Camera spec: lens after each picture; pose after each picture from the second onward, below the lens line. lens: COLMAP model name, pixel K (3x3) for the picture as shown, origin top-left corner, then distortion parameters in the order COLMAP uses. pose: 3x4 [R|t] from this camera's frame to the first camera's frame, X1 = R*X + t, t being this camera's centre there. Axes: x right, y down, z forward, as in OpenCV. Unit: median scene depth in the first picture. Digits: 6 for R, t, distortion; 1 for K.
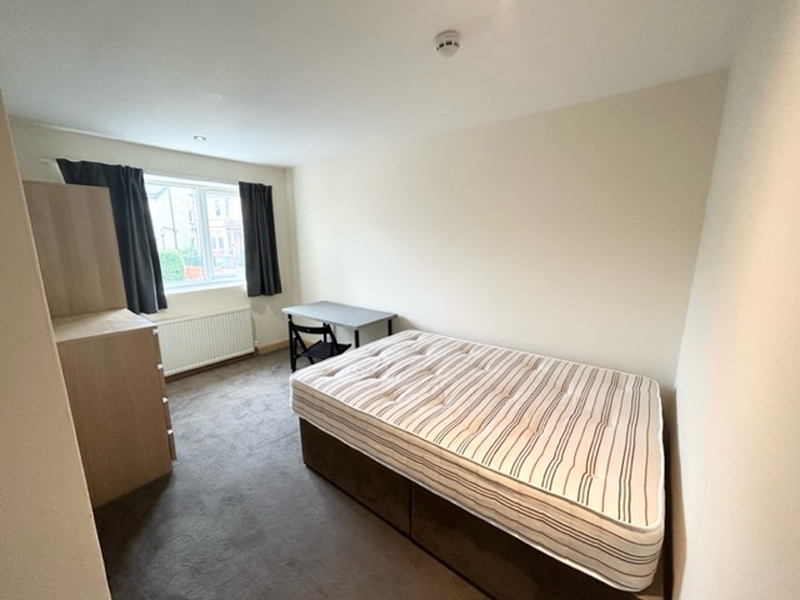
lens RADIAL K [[322.9, 0, 393.6], [0, 322.9, 294.4], [0, 0, 1]] dist [-0.001933, -0.000307]
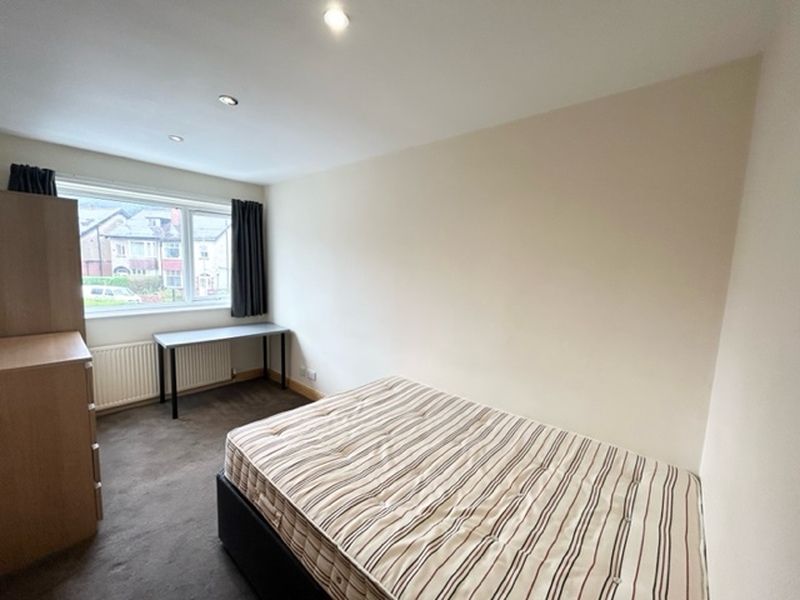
lens RADIAL K [[322.9, 0, 406.5], [0, 322.9, 305.3], [0, 0, 1]] dist [-0.001933, -0.000307]
pose [[0.997536, 0.050228, -0.048977, 0.131020], [-0.053525, 0.996214, -0.068508, -0.027498], [0.045351, 0.070961, 0.996448, 0.177482]]
